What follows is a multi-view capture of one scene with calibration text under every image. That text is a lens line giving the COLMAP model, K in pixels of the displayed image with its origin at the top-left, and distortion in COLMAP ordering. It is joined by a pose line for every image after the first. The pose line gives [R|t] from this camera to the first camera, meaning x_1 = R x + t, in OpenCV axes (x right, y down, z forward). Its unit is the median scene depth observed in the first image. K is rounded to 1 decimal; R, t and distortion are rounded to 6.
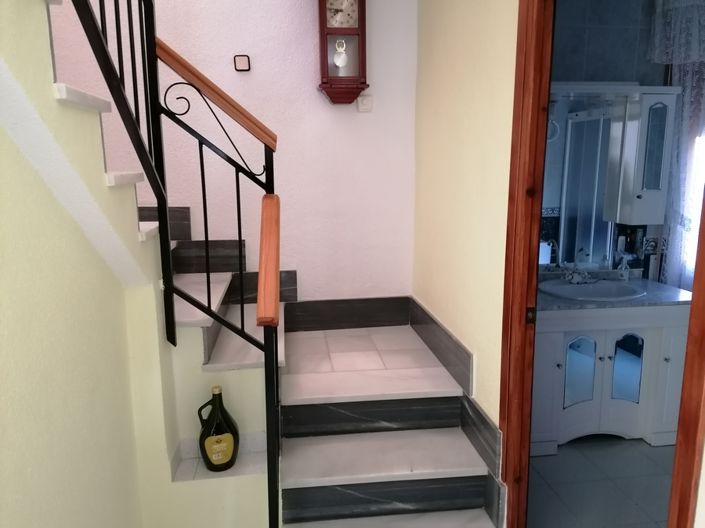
lens RADIAL K [[528.3, 0, 352.8], [0, 528.3, 262.3], [0, 0, 1]] dist [0.069407, 0.001339]
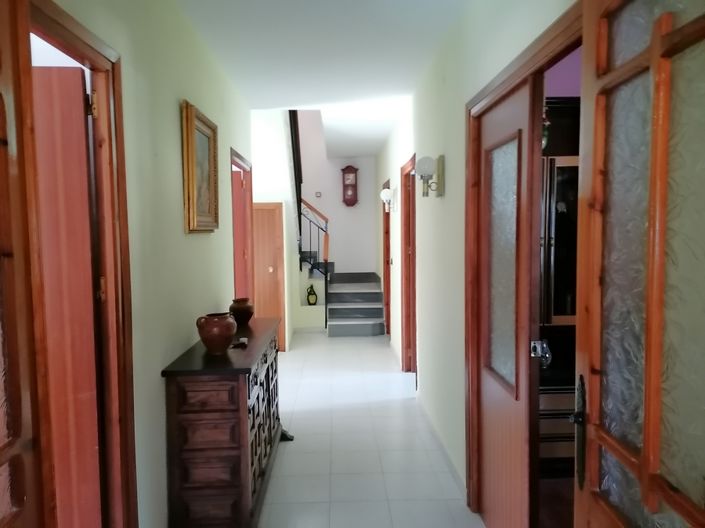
lens RADIAL K [[528.3, 0, 353.1], [0, 528.3, 263.6], [0, 0, 1]] dist [0.069407, 0.001339]
pose [[0.995518, 0.004394, -0.094467, 0.401147], [-0.015183, 0.993388, -0.113796, 0.520448], [0.093342, 0.114720, 0.989003, -2.762472]]
